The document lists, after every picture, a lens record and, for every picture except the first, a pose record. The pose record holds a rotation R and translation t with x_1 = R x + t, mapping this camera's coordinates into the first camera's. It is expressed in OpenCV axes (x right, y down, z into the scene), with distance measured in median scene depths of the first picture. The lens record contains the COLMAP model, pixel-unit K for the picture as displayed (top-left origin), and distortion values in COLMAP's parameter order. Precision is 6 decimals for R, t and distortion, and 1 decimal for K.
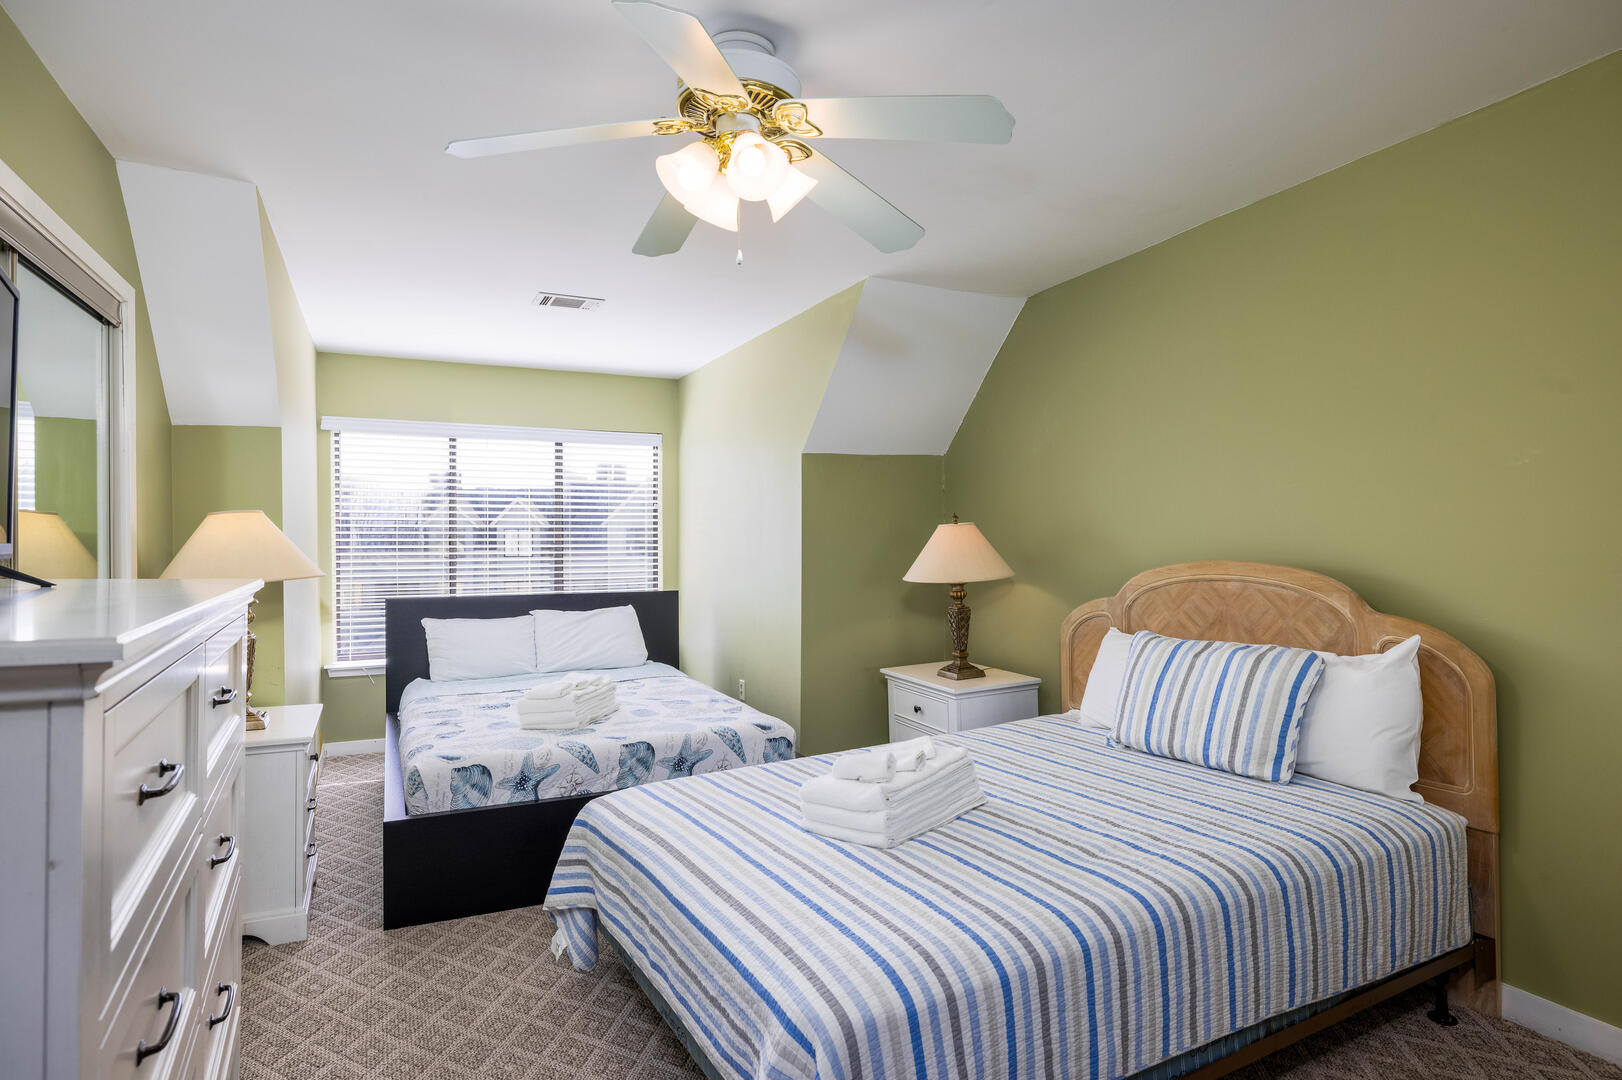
lens RADIAL K [[861.7, 0, 802.4], [0, 861.7, 536.3], [0, 0, 1]] dist [-0.003512, -0.000334]
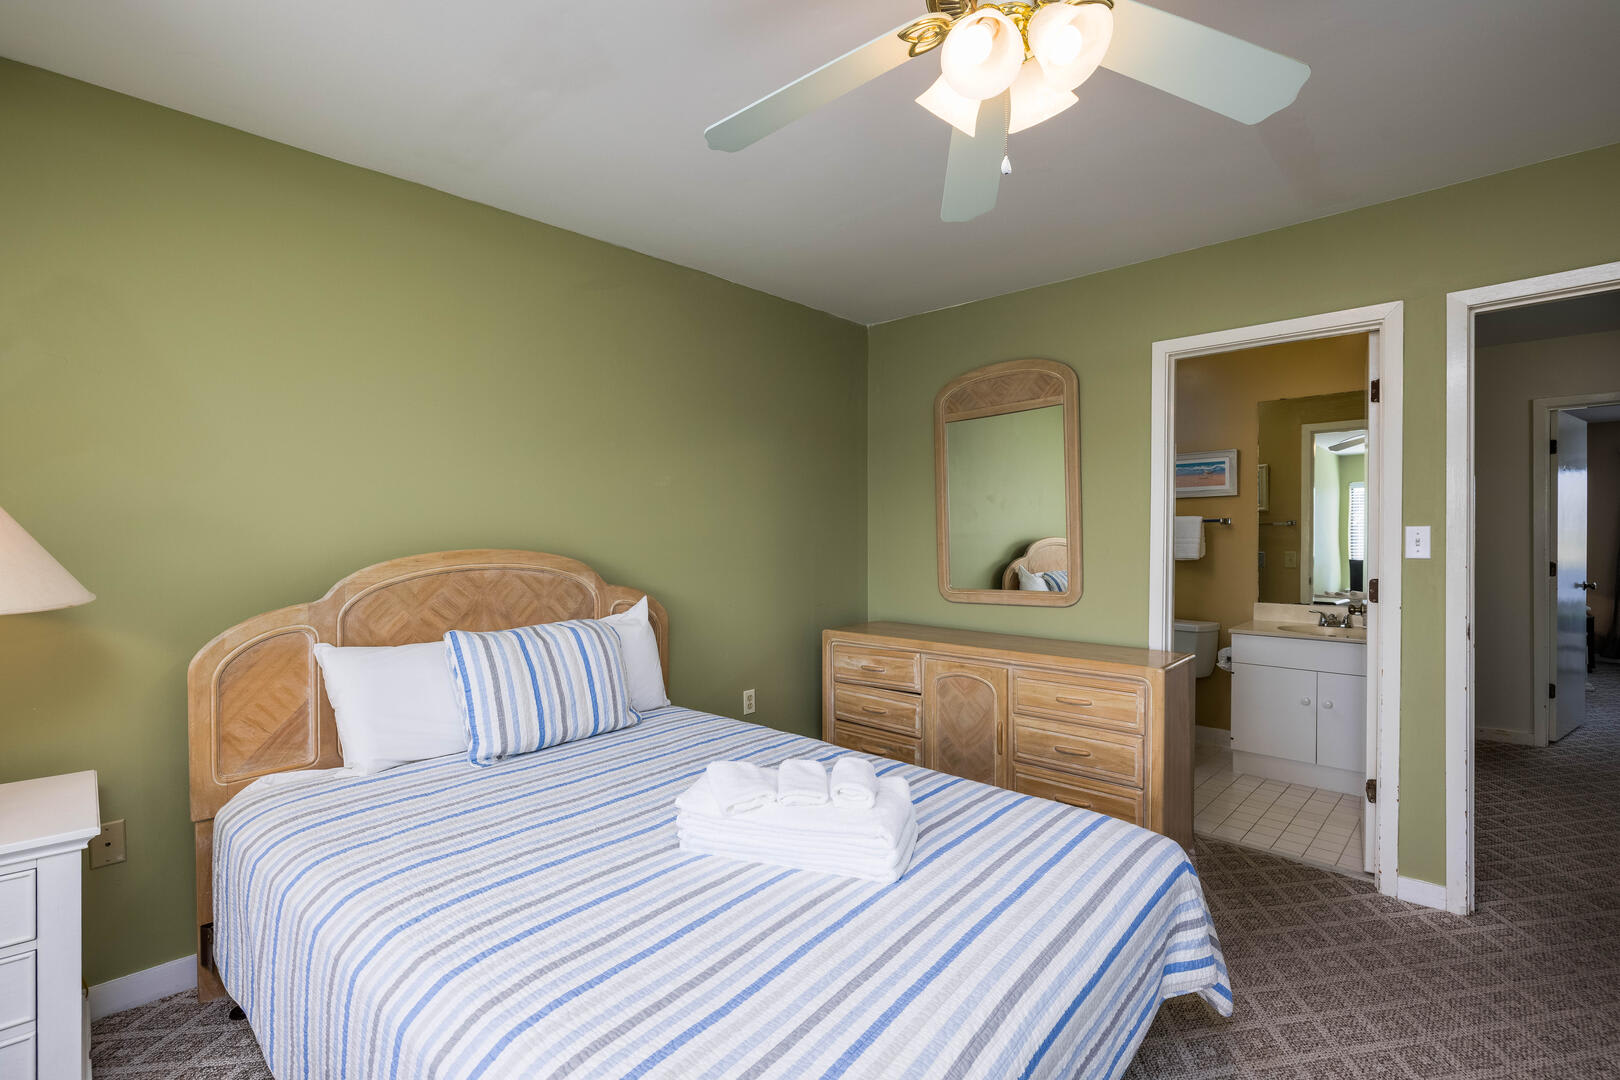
lens RADIAL K [[723.6, 0, 808.8], [0, 723.6, 539.2], [0, 0, 1]] dist [-0.006525, 0.000754]
pose [[-0.356017, 0.004023, 0.934471, -0.448308], [-0.004221, 0.999974, -0.005913, 0.020787], [-0.934470, -0.006049, -0.355991, 0.990860]]
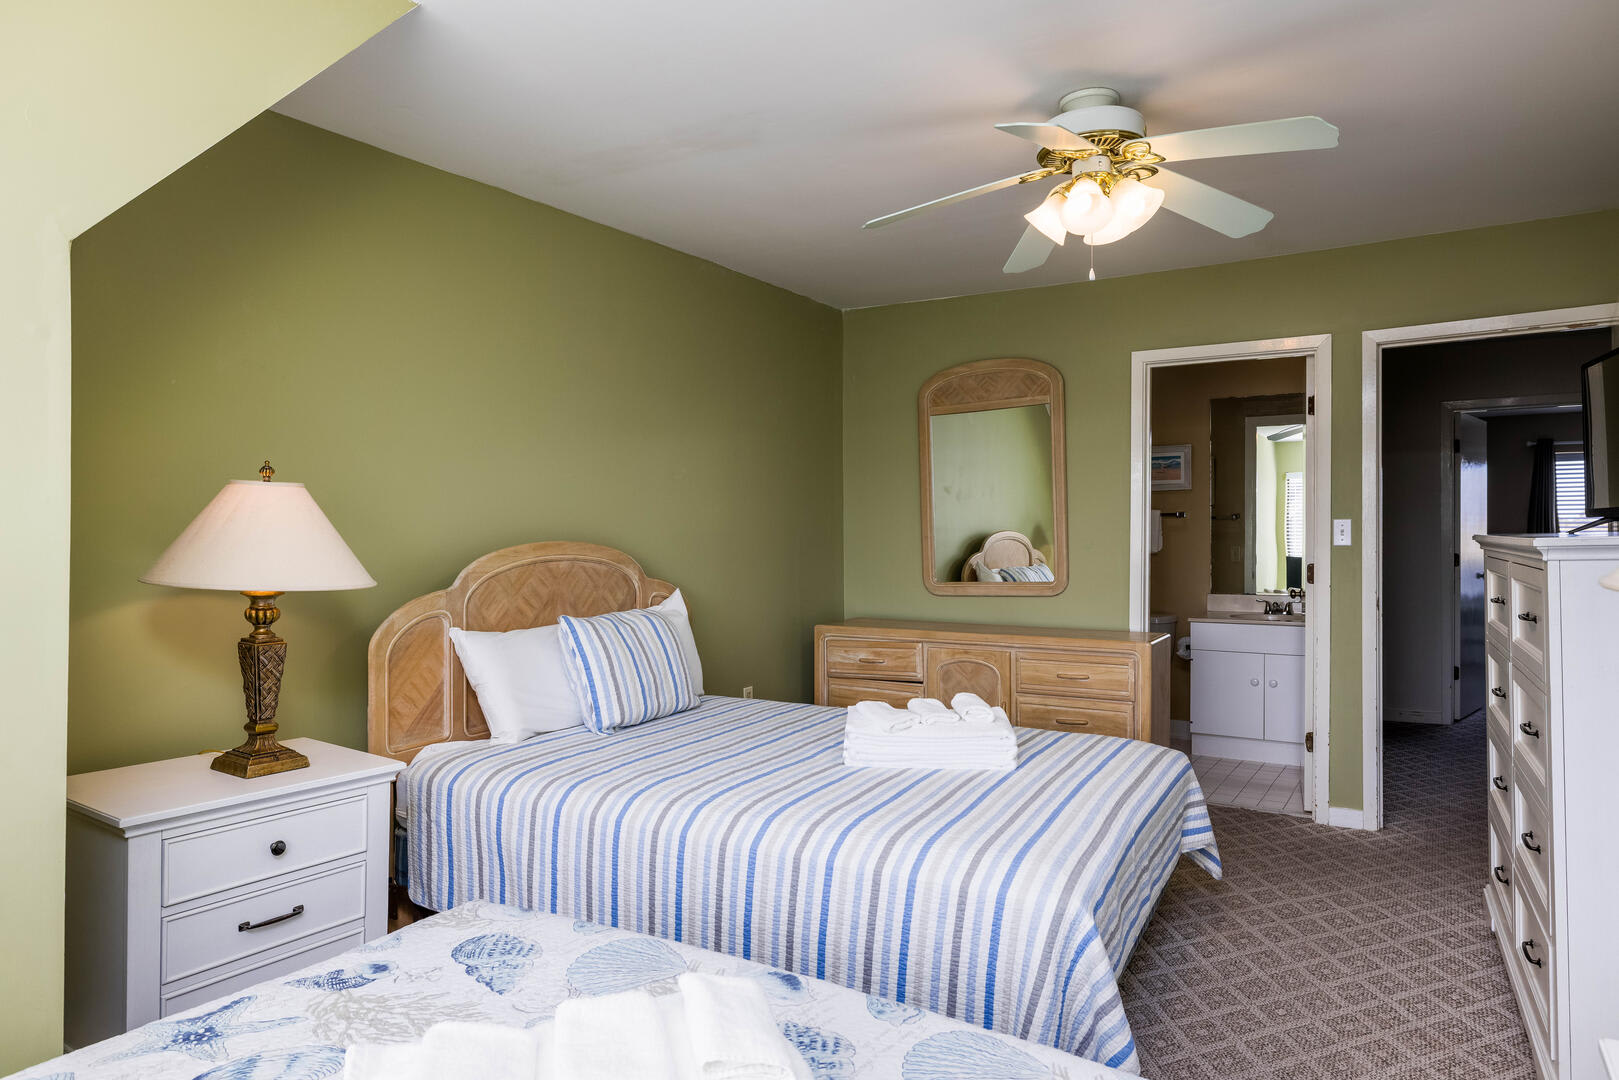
lens RADIAL K [[1015.3, 0, 805.3], [0, 1015.3, 540.2], [0, 0, 1]] dist [-0.002015, -0.003514]
pose [[-0.537875, 0.004441, 0.843013, -0.738914], [0.000847, 0.999988, -0.004728, 0.034383], [-0.843024, -0.001829, -0.537872, 1.477177]]
